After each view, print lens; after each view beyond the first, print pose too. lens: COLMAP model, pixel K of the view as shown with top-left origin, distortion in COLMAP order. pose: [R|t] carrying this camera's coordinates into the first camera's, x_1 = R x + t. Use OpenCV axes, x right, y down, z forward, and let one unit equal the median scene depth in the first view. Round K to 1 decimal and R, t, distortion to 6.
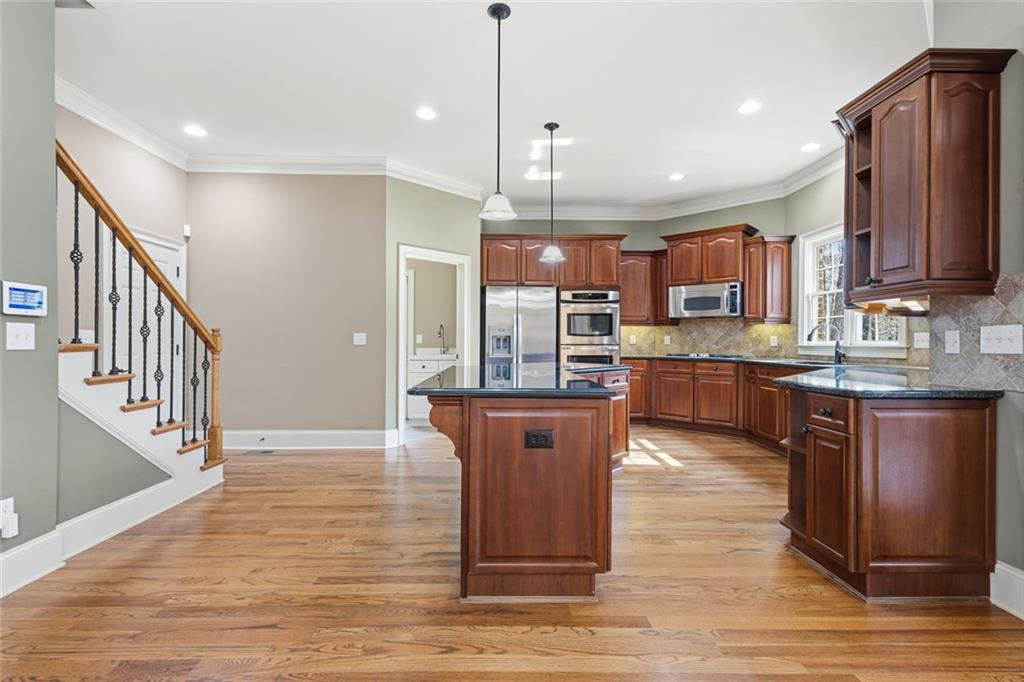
lens RADIAL K [[473.7, 0, 510.8], [0, 473.7, 340.4], [0, 0, 1]] dist [0.010770, -0.001162]
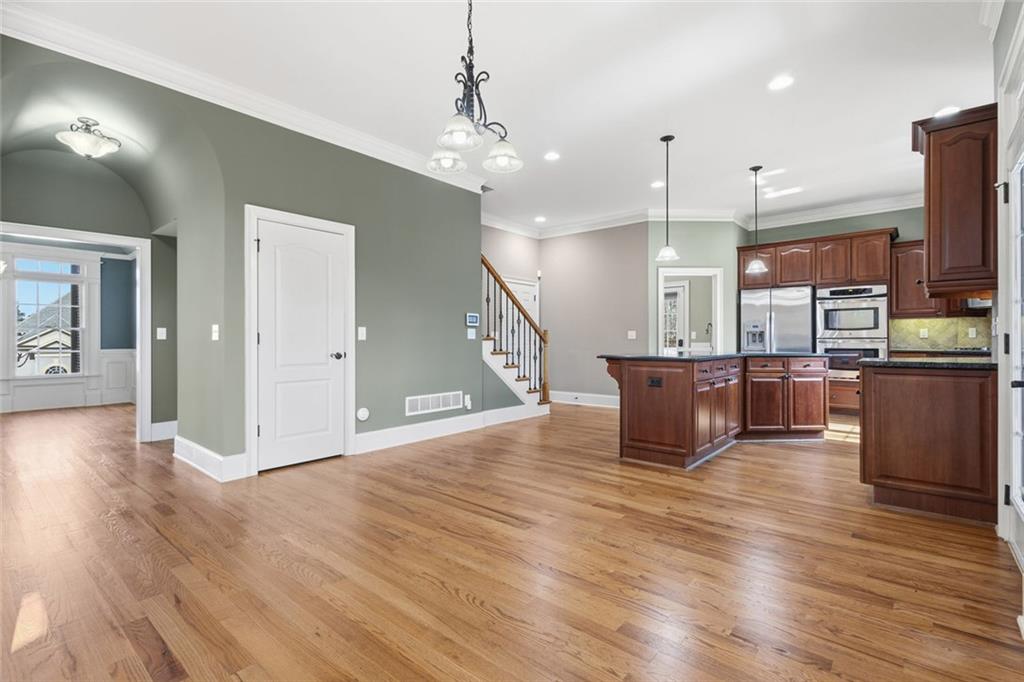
lens RADIAL K [[473.7, 0, 508.5], [0, 473.7, 339.5], [0, 0, 1]] dist [0.010770, -0.001162]
pose [[0.746469, -0.007425, -0.665378, 0.393850], [0.004673, 0.999972, -0.005915, 0.018429], [0.665403, 0.001306, 0.746483, -0.370618]]
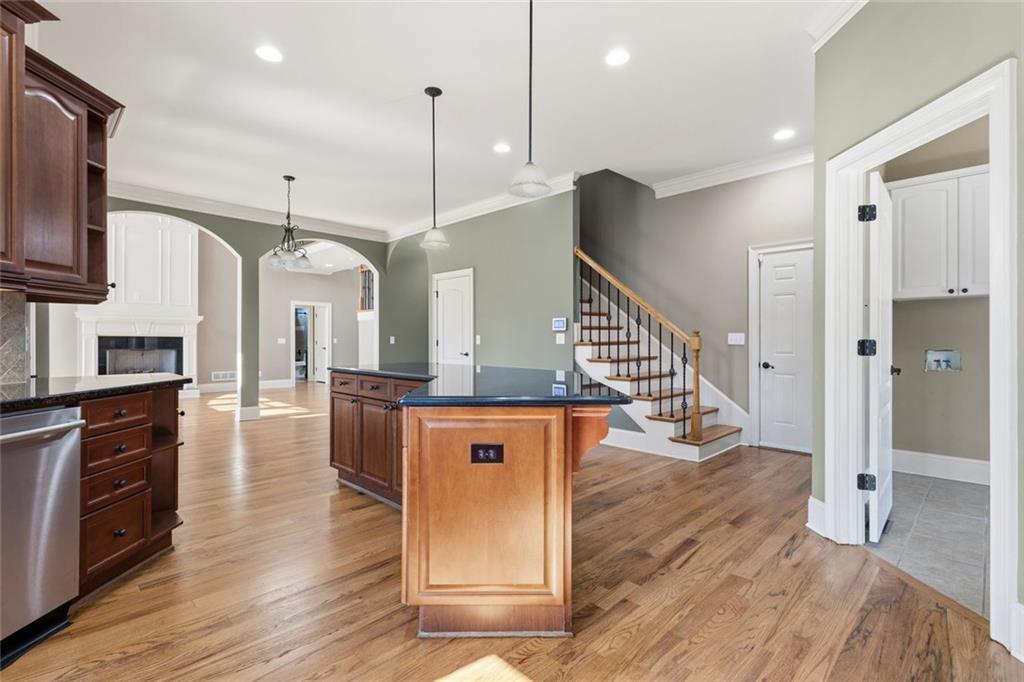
lens RADIAL K [[473.7, 0, 506.8], [0, 473.7, 340.9], [0, 0, 1]] dist [0.010770, -0.001162]
pose [[-0.716611, -0.006784, -0.697440, 0.438431], [-0.005661, 0.999976, -0.003910, 0.007168], [0.697450, 0.001146, -0.716632, 1.219223]]
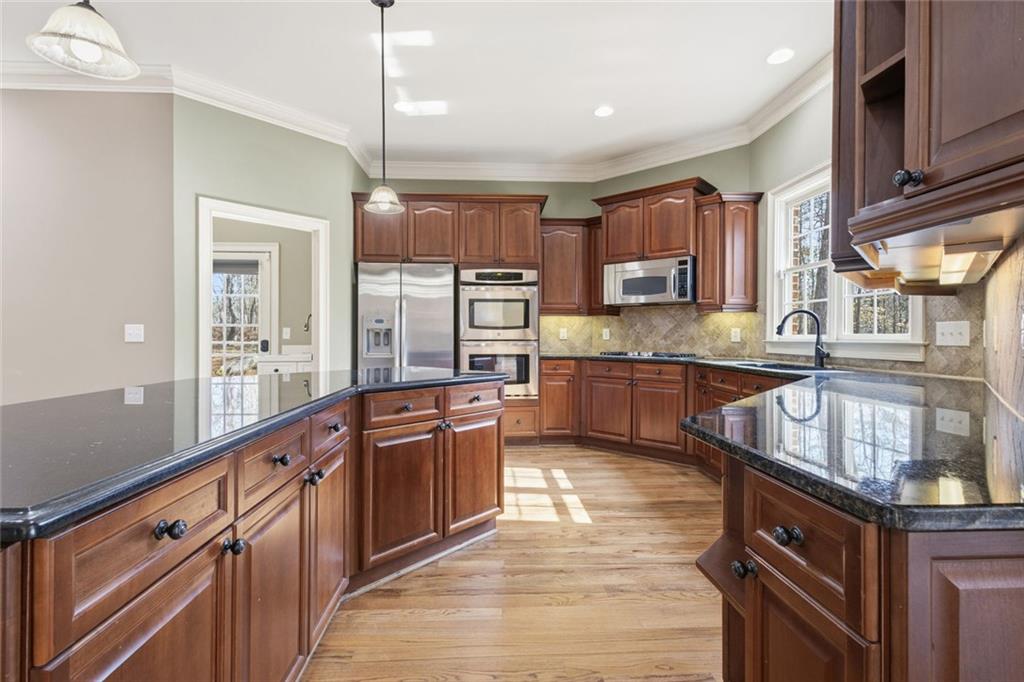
lens RADIAL K [[473.7, 0, 511.4], [0, 473.7, 337.2], [0, 0, 1]] dist [0.010770, -0.001162]
pose [[0.999540, -0.002413, 0.030228, 0.212950], [0.002284, 0.999988, 0.004292, 0.000828], [-0.030238, -0.004221, 0.999534, 0.313602]]
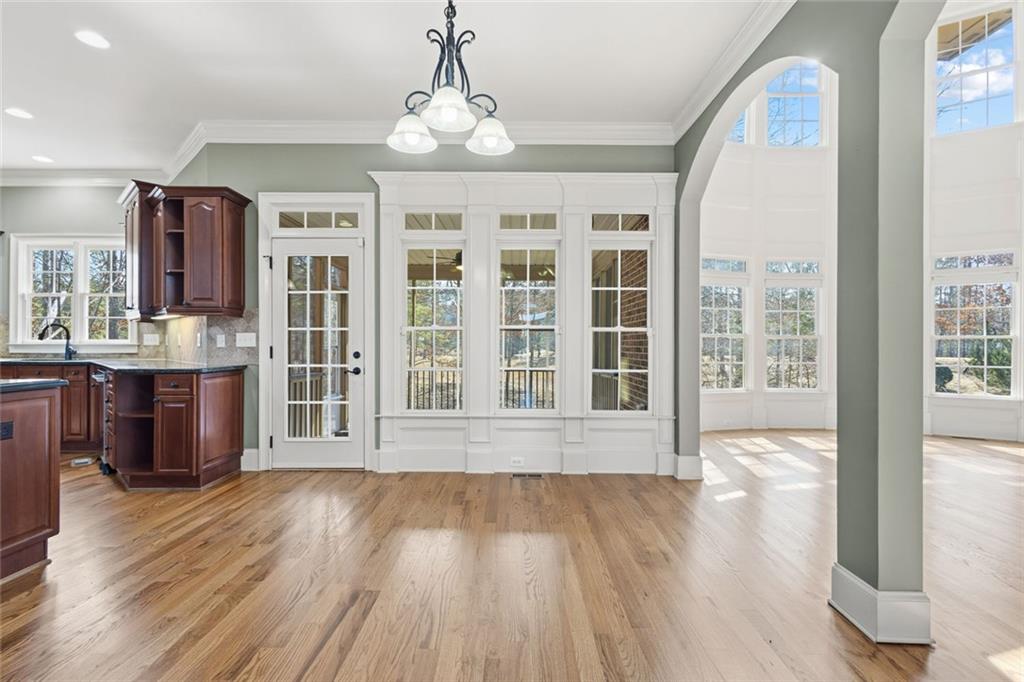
lens RADIAL K [[473.7, 0, 508.1], [0, 473.7, 343.4], [0, 0, 1]] dist [0.010770, -0.001162]
pose [[0.018188, -0.004061, 0.999826, -0.427625], [-0.005377, 0.999977, 0.004160, -0.000347], [-0.999820, -0.005451, 0.018166, -0.066209]]
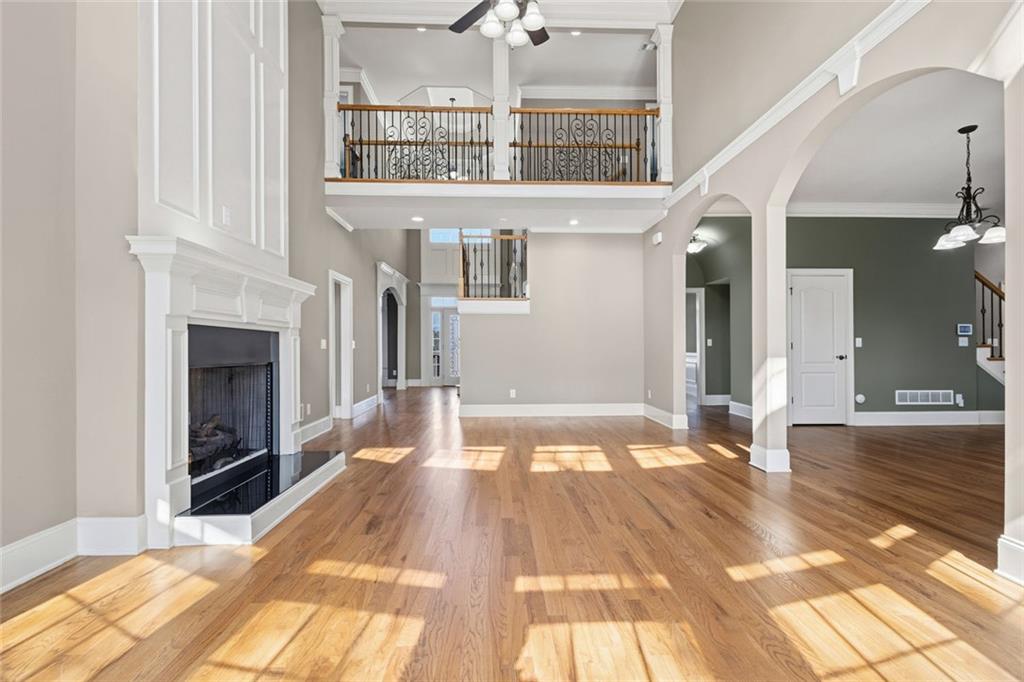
lens RADIAL K [[473.7, 0, 512.3], [0, 473.7, 338.5], [0, 0, 1]] dist [0.010770, -0.001162]
pose [[0.023318, -0.019605, -0.999536, 0.897105], [-0.001204, 0.999806, -0.019638, 0.016343], [0.999727, 0.001661, 0.023290, -0.894041]]
